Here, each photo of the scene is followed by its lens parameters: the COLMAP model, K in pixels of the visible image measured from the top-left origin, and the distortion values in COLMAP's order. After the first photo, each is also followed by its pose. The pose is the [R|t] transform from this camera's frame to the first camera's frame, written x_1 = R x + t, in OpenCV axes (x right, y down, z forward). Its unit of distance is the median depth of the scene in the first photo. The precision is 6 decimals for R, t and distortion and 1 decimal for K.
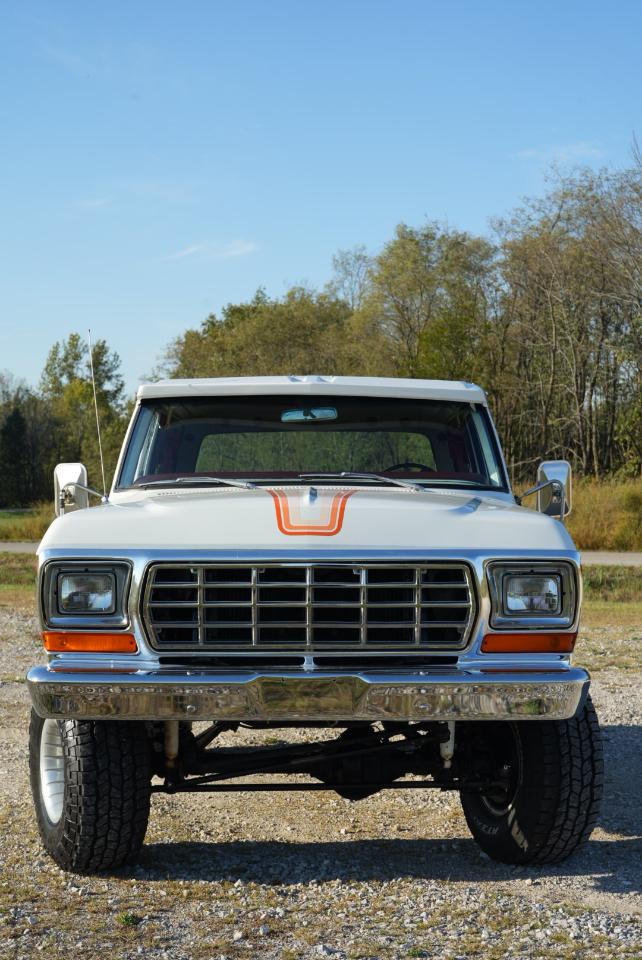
lens RADIAL K [[1676.7, 0, 320.9], [0, 1676.7, 523.3], [0, 0, 1]] dist [-0.022921, -0.036945]
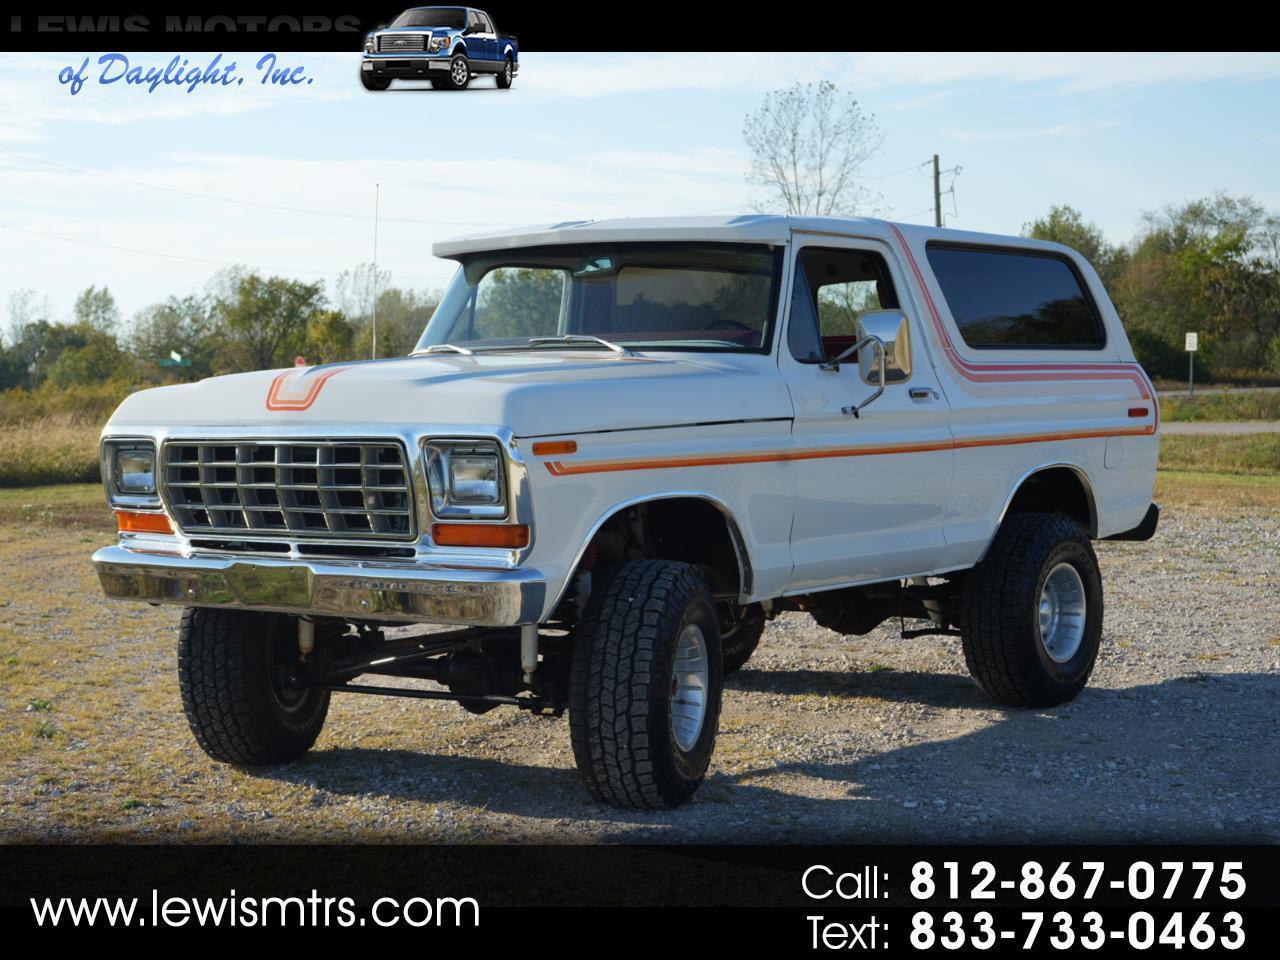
lens RADIAL K [[2250.6, 0, 710.1], [0, 2250.6, 615.1], [0, 0, 1]] dist [-0.027686, -0.014639]
pose [[0.788118, 0.048840, -0.613584, 0.892954], [0.010232, 0.995670, 0.092397, 0.007254], [0.615440, -0.079098, 0.784205, 0.170710]]
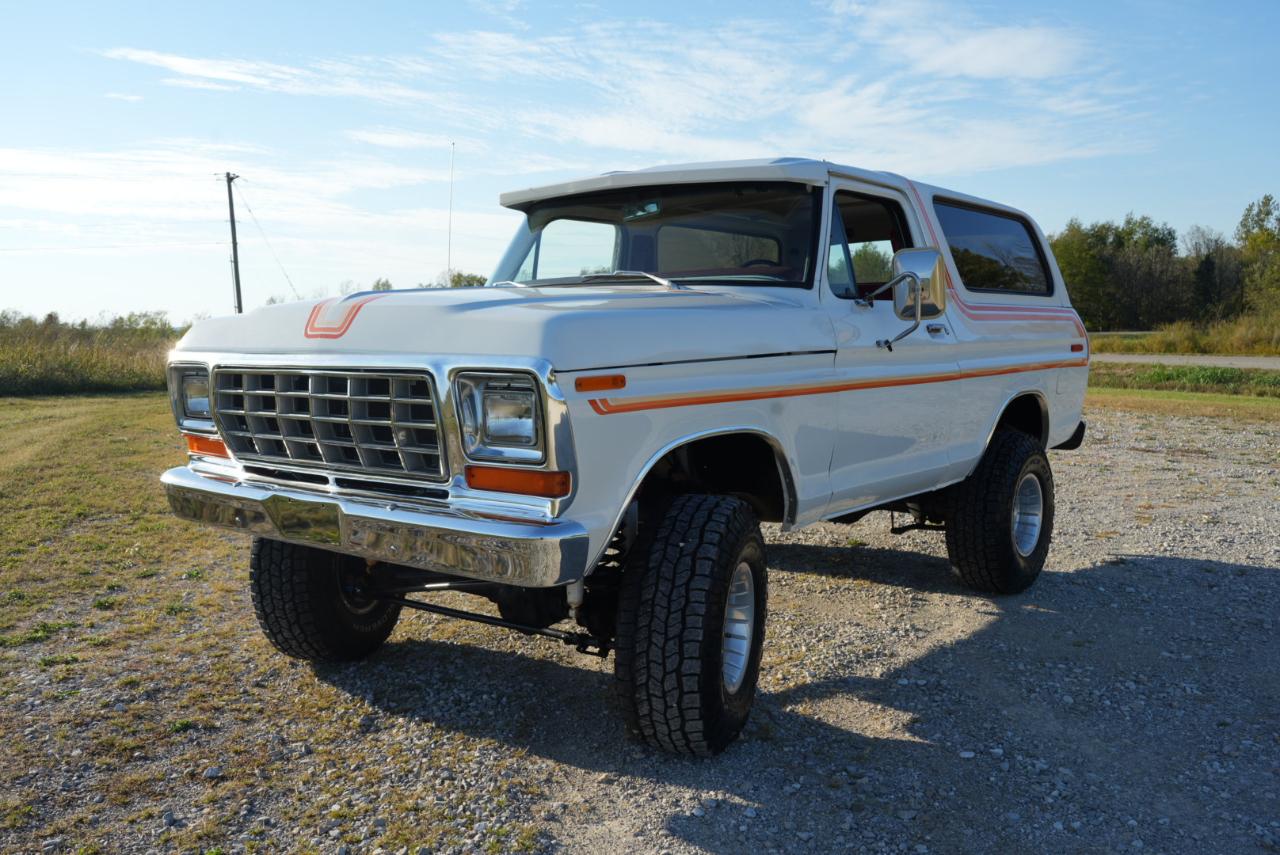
lens RADIAL K [[1083.7, 0, 671.4], [0, 1083.7, 472.0], [0, 0, 1]] dist [-0.008458, -0.000669]
pose [[0.779373, 0.074015, -0.622174, 0.469828], [0.000876, 0.992869, 0.119210, 0.009079], [0.626560, -0.093454, 0.773750, 0.648933]]
